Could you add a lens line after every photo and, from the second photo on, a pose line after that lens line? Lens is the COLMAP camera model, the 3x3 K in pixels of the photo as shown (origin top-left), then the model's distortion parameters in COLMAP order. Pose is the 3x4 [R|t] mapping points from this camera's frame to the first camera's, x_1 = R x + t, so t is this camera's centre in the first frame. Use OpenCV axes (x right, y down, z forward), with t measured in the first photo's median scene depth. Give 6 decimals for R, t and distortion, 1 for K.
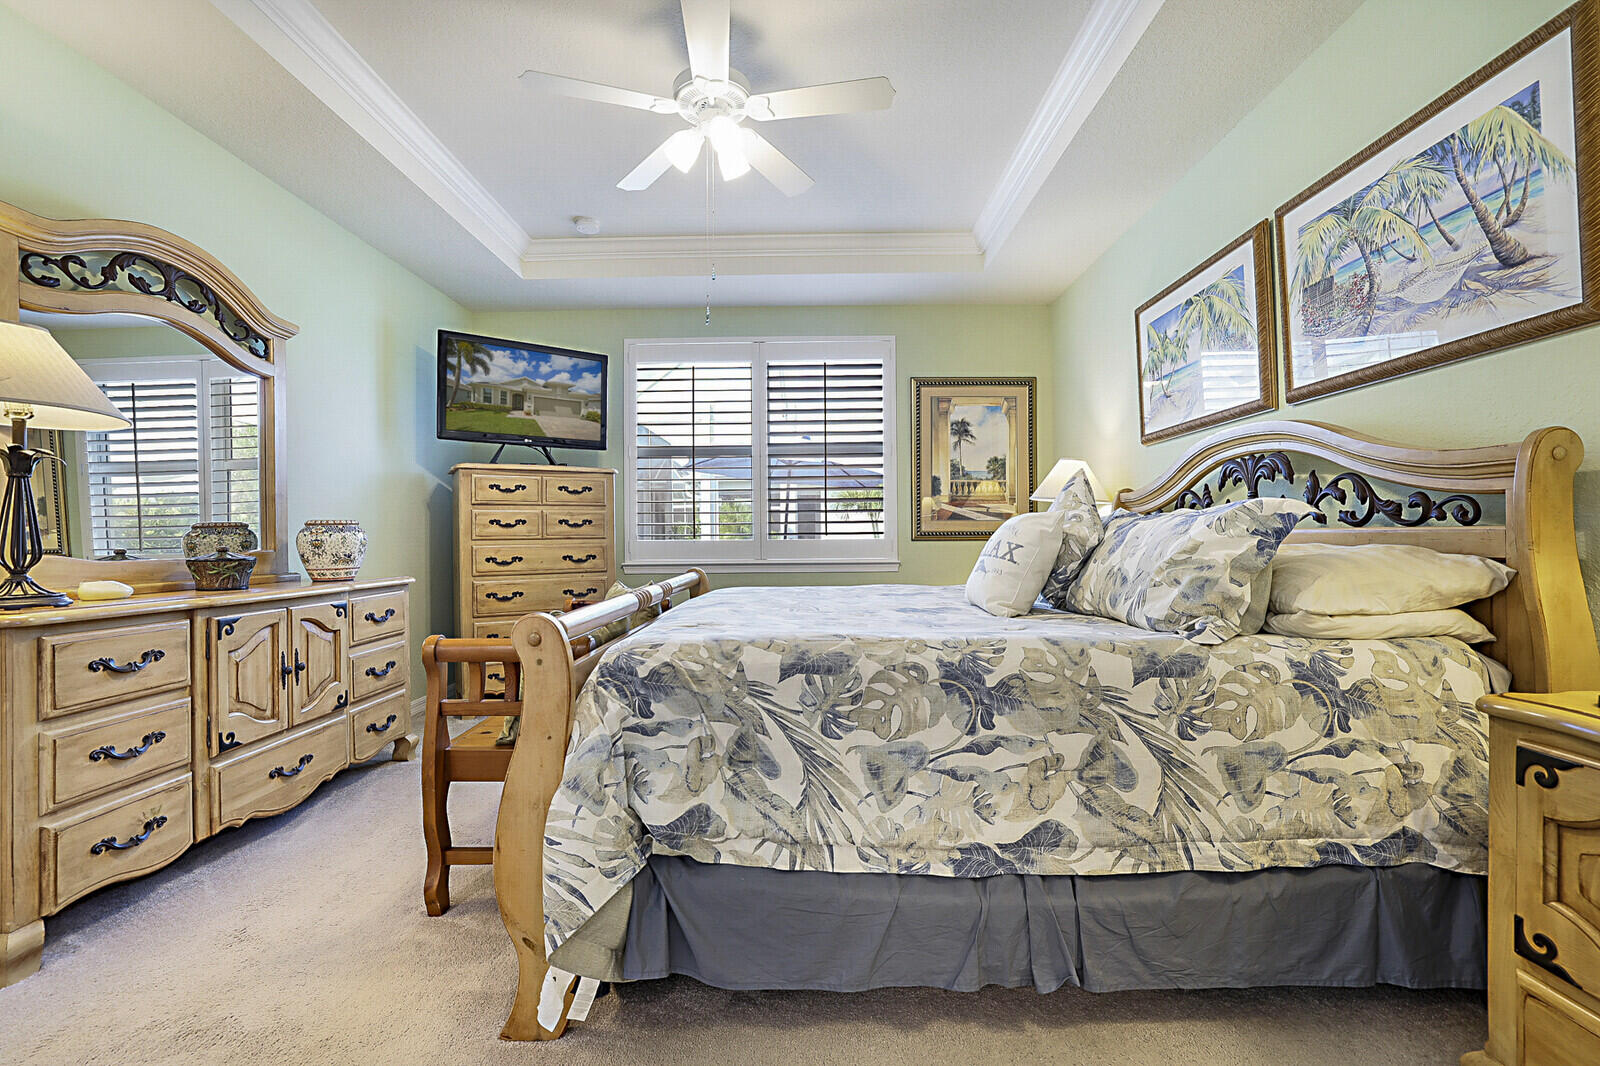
lens RADIAL K [[703.4, 0, 799.7], [0, 703.4, 531.8], [0, 0, 1]] dist [-0.024806, 0.008527]
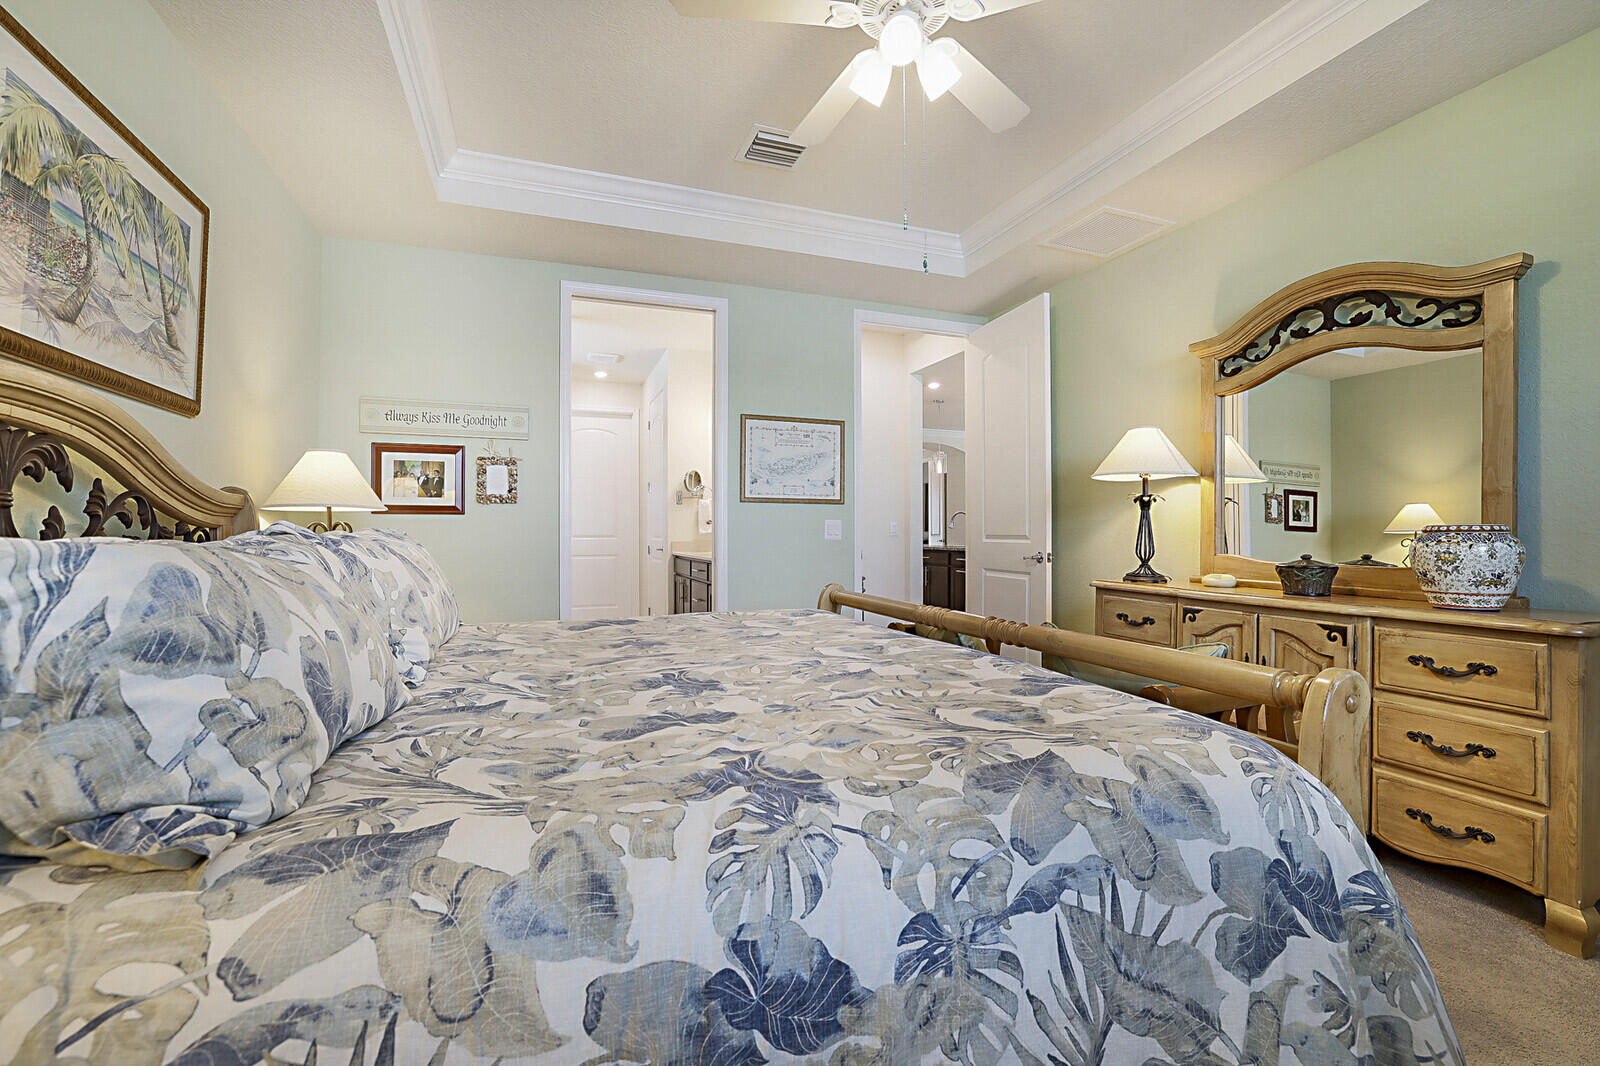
lens RADIAL K [[703.4, 0, 797.1], [0, 703.4, 531.1], [0, 0, 1]] dist [-0.024806, 0.008527]
pose [[-0.934721, 0.009946, -0.355244, 0.263513], [0.011552, 0.999930, -0.002399, -0.019397], [0.355195, -0.006346, -0.934771, 1.628473]]
